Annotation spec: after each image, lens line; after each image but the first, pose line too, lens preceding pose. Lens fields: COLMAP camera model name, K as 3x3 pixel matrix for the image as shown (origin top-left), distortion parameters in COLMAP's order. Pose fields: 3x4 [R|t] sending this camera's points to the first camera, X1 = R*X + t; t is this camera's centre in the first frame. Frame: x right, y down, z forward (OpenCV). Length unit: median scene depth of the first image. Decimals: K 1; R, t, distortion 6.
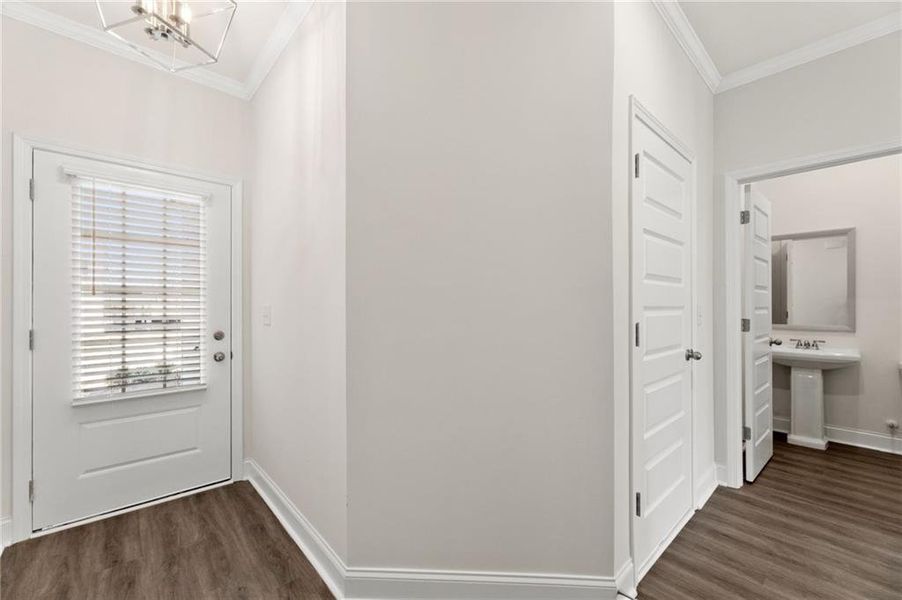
lens RADIAL K [[367.7, 0, 445.9], [0, 367.7, 305.3], [0, 0, 1]] dist [-0.002002, 0.001096]
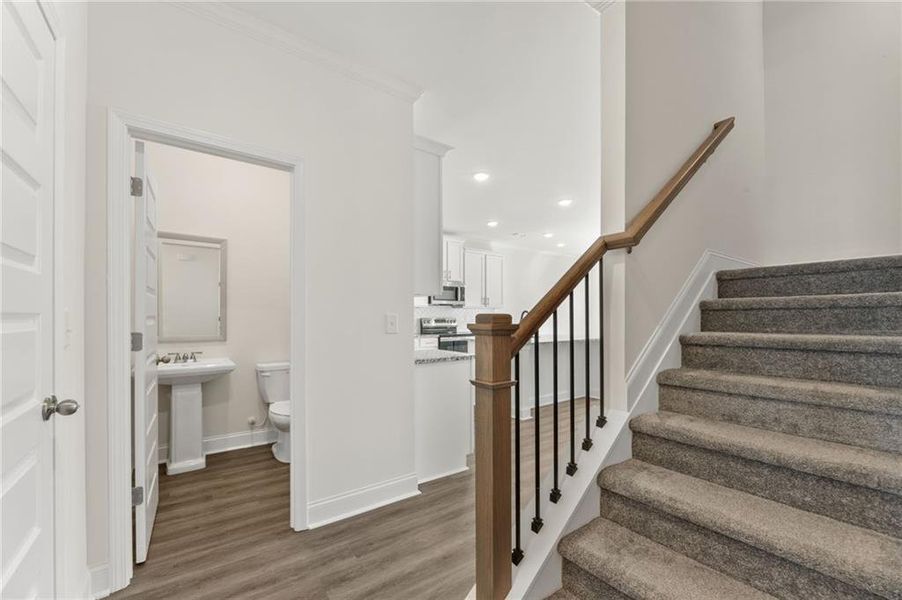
lens RADIAL K [[367.7, 0, 445.0], [0, 367.7, 316.0], [0, 0, 1]] dist [-0.002002, 0.001096]
pose [[0.101014, 0.002102, 0.994883, 0.159216], [-0.000728, 0.999998, -0.002039, 0.005561], [-0.994885, -0.000519, 0.101015, 0.304900]]
